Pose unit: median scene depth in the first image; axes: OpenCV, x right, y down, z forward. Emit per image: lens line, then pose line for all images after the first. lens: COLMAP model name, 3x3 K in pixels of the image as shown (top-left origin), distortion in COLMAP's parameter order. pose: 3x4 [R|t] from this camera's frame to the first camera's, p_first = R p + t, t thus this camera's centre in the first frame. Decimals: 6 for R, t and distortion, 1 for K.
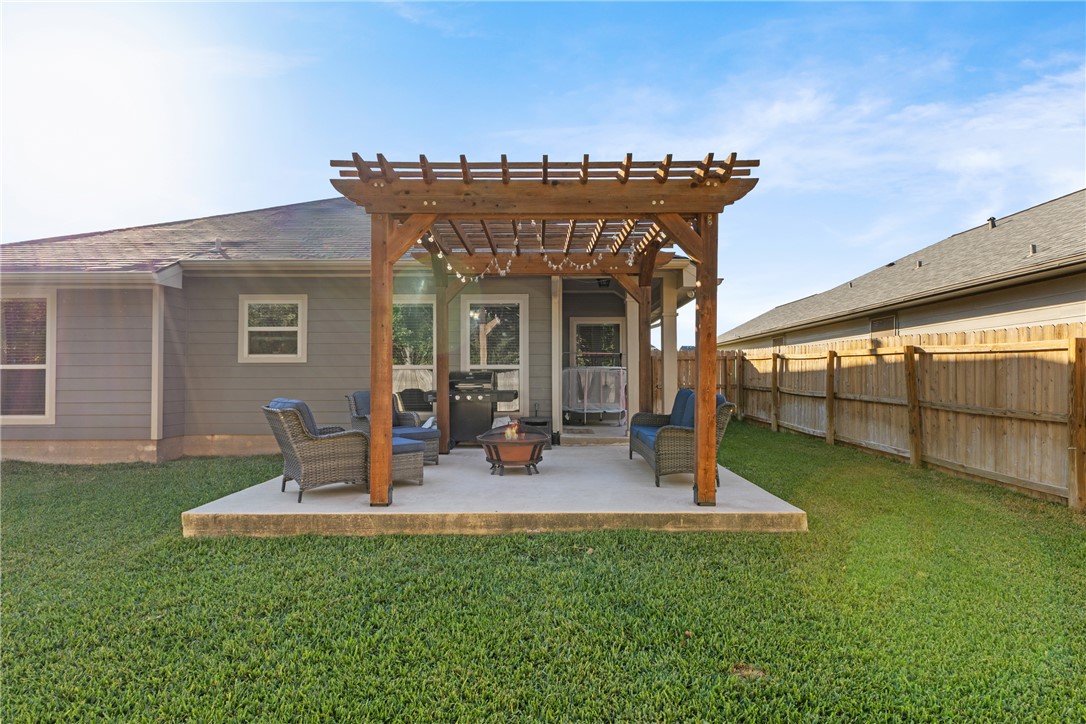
lens RADIAL K [[550.8, 0, 543.0], [0, 550.8, 362.0], [0, 0, 1]] dist [0.003762, 0.000487]
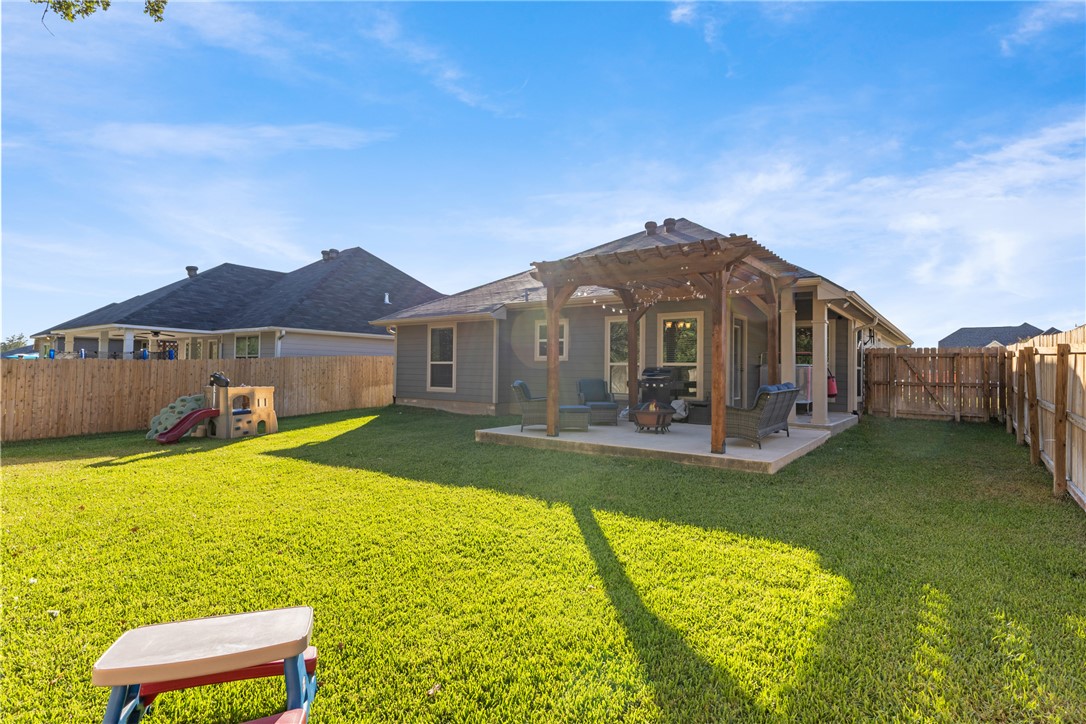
lens RADIAL K [[550.8, 0, 543.0], [0, 550.8, 362.0], [0, 0, 1]] dist [0.003762, 0.000487]
pose [[0.788562, 0.000927, -0.614954, 0.567571], [0.004192, 0.999968, 0.006884, -0.008012], [0.614941, -0.008007, 0.788533, -0.351351]]
